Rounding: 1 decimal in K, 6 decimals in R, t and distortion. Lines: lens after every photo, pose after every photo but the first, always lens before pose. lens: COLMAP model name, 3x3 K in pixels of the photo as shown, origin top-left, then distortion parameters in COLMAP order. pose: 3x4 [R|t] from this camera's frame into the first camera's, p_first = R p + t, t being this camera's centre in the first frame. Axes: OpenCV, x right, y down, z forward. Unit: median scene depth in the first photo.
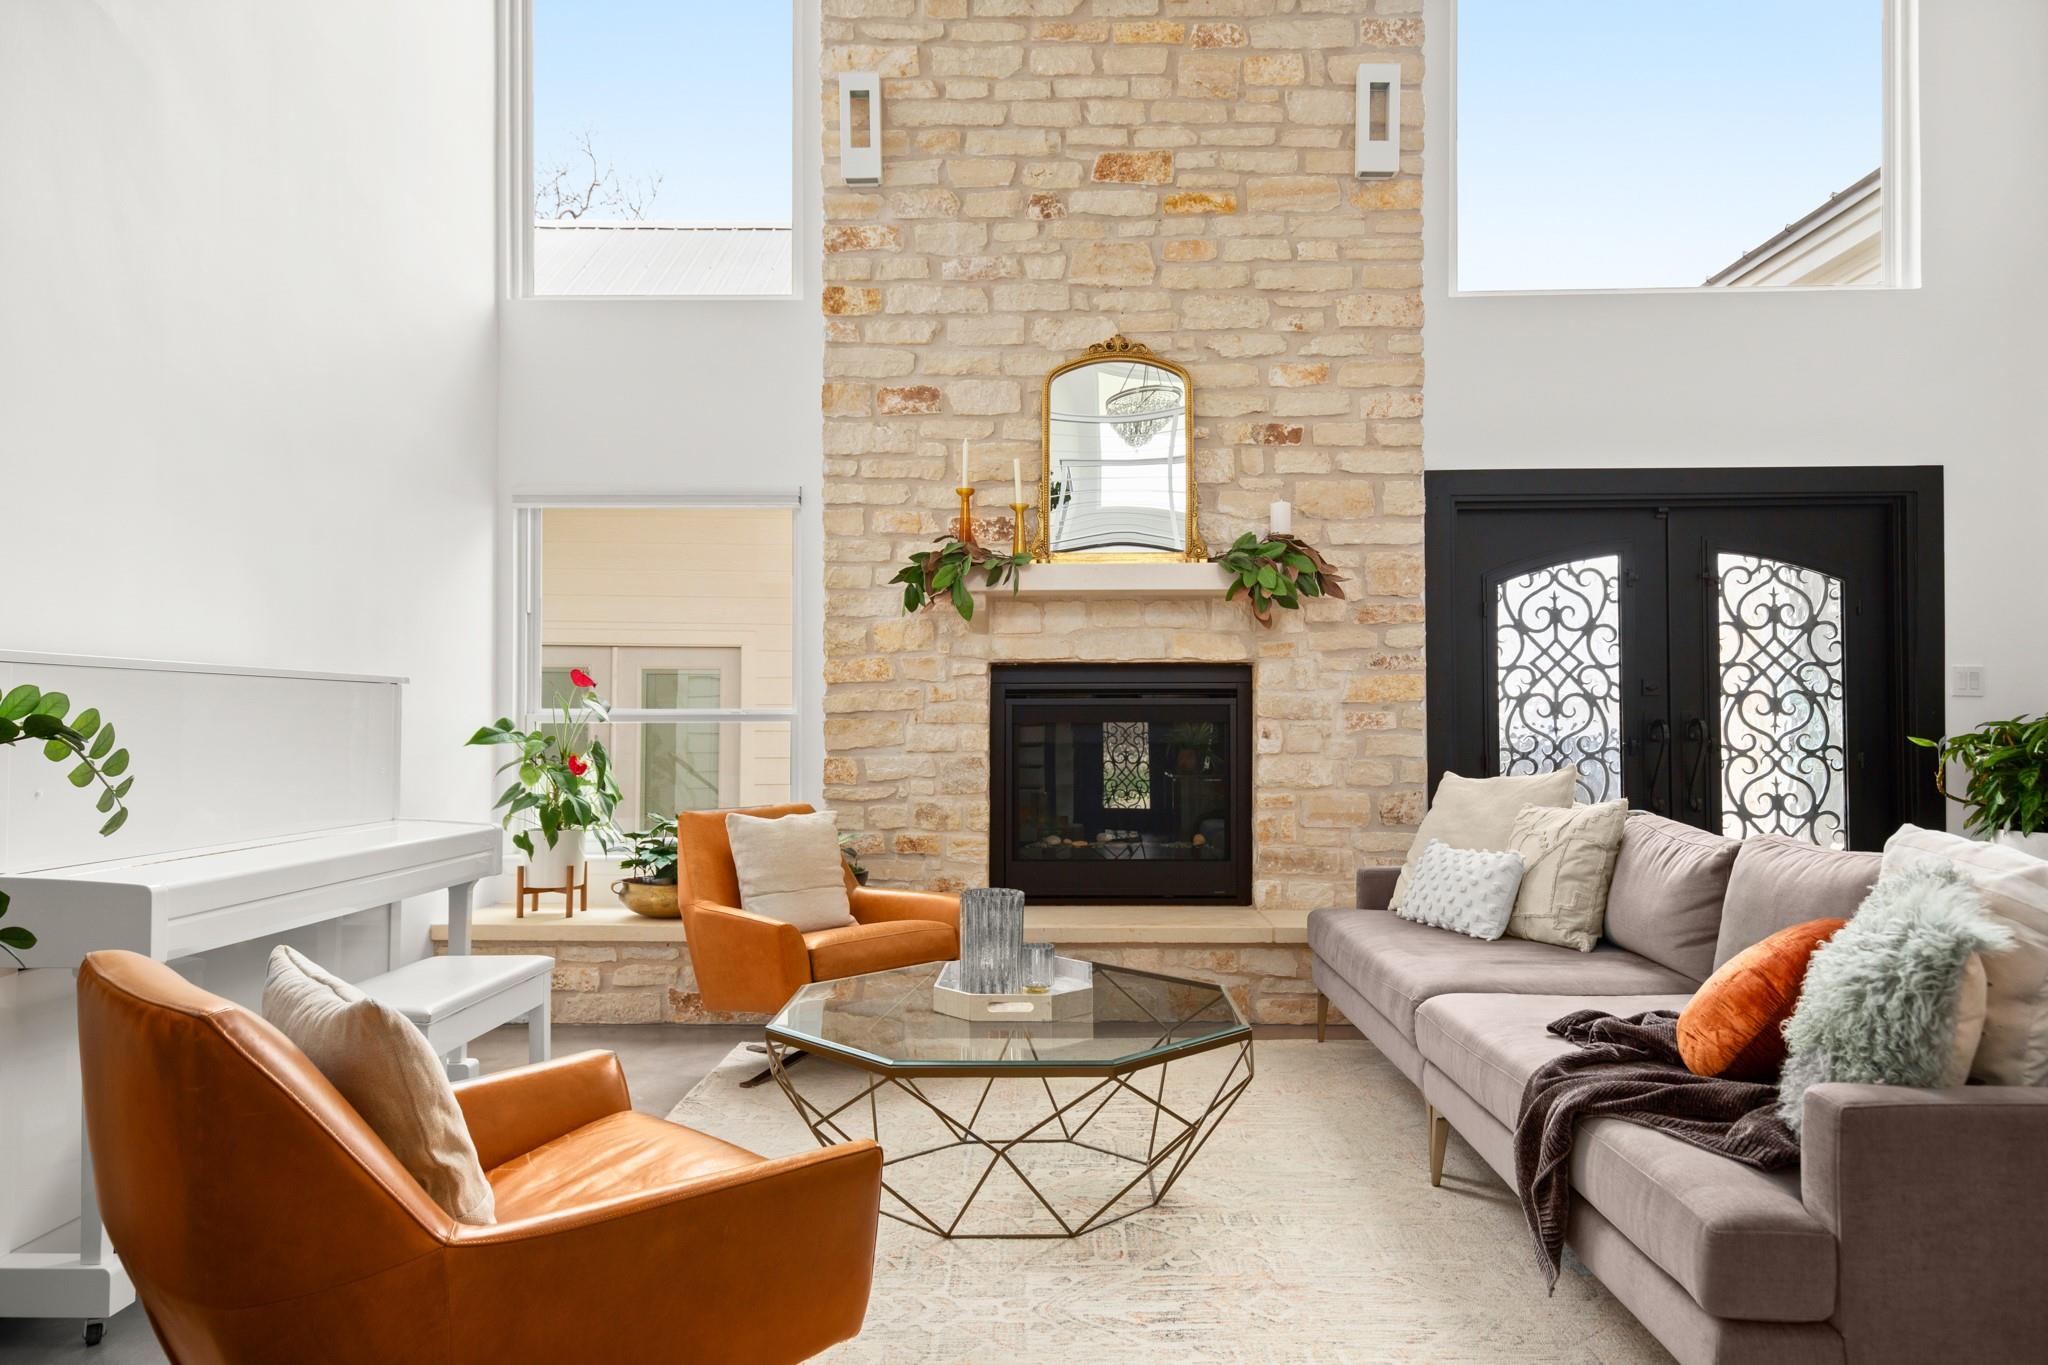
lens RADIAL K [[1368.5, 0, 1024.0], [0, 1368.5, 682.5], [0, 0, 1]] dist [0.031172, -0.001633]
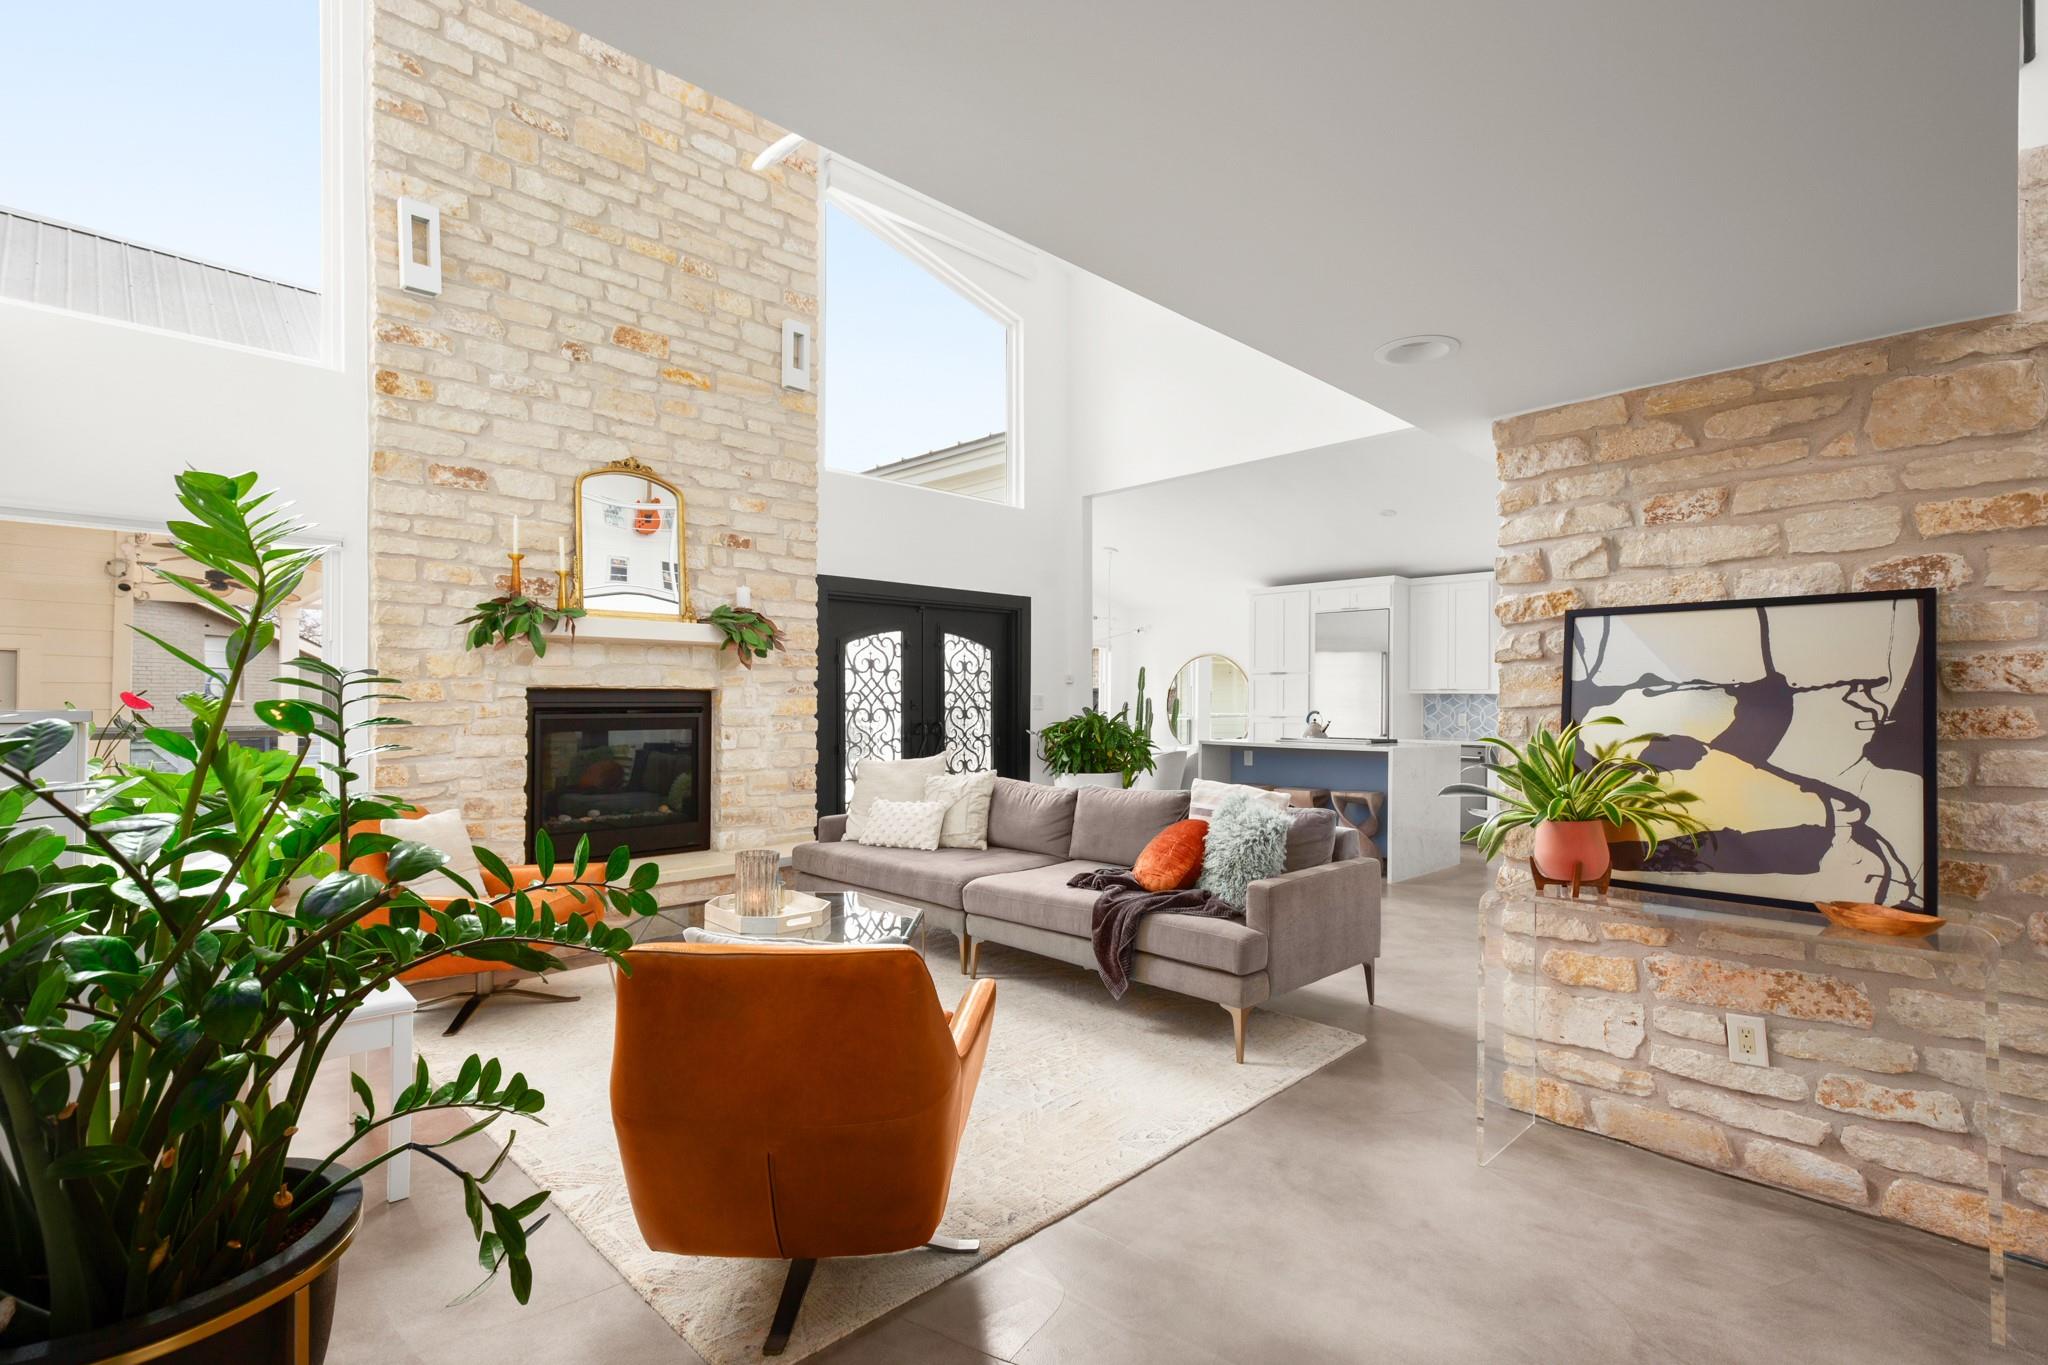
lens RADIAL K [[944.0, 0, 1027.8], [0, 944.0, 693.3], [0, 0, 1]] dist [0.012066, -0.000627]
pose [[0.701977, 0.006858, 0.712167, -0.335841], [-0.017623, 0.999815, 0.007743, -0.024470], [-0.711982, -0.017986, 0.701968, 0.018824]]
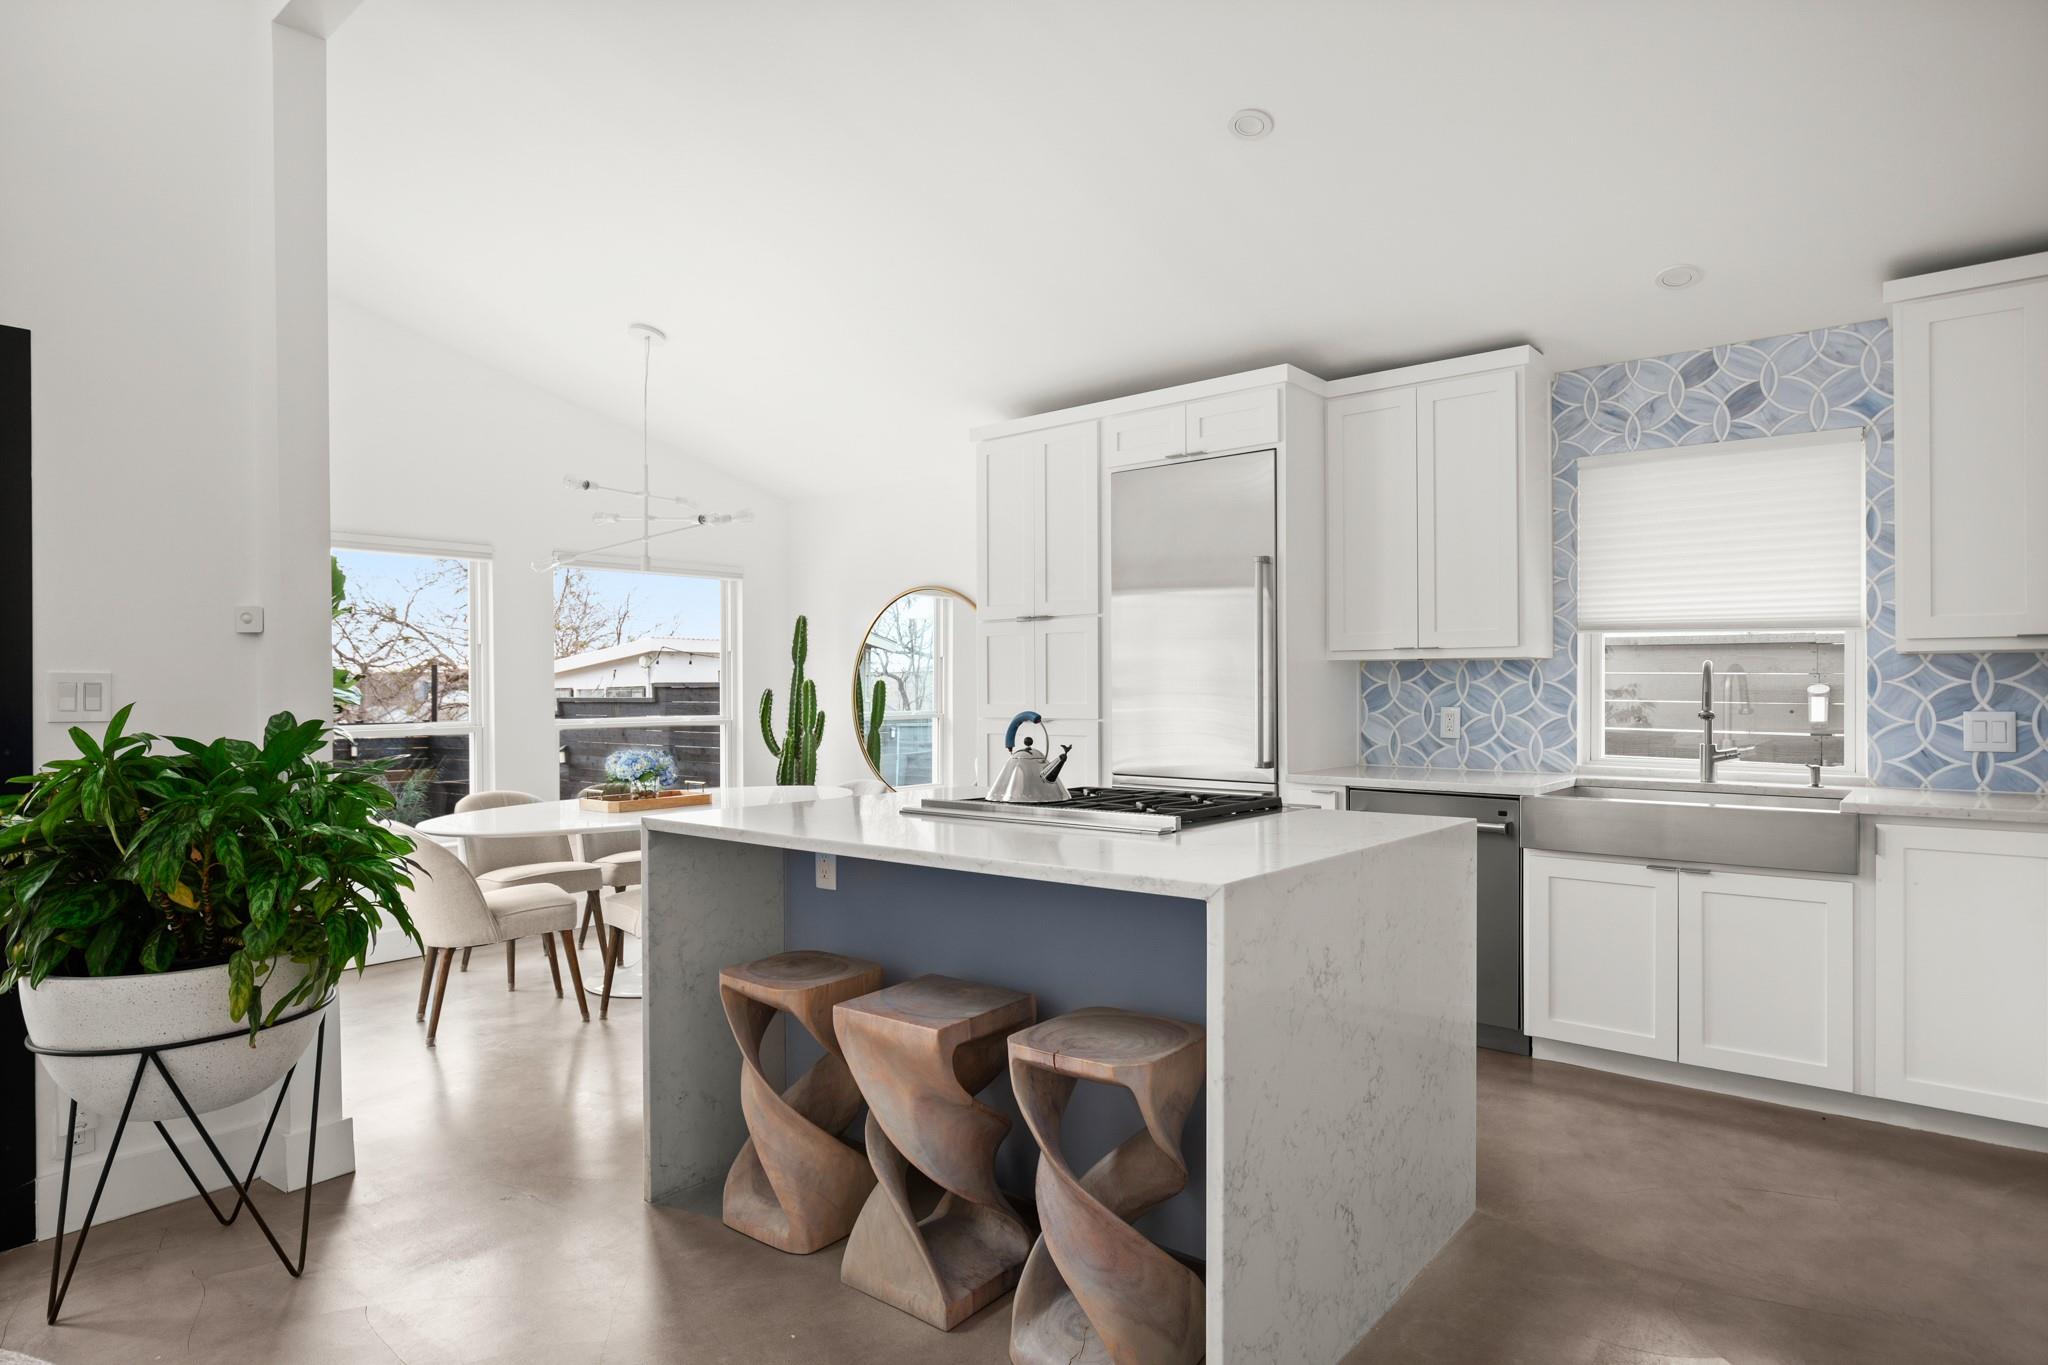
lens RADIAL K [[1180.0, 0, 1024.0], [0, 1180.0, 682.5], [0, 0, 1]] dist [0.000454, 0.000038]
pose [[0.612011, -0.003622, 0.790841, 0.491039], [-0.007798, 0.999913, 0.010614, -0.014552], [-0.790811, -0.012663, 0.611930, 0.352120]]
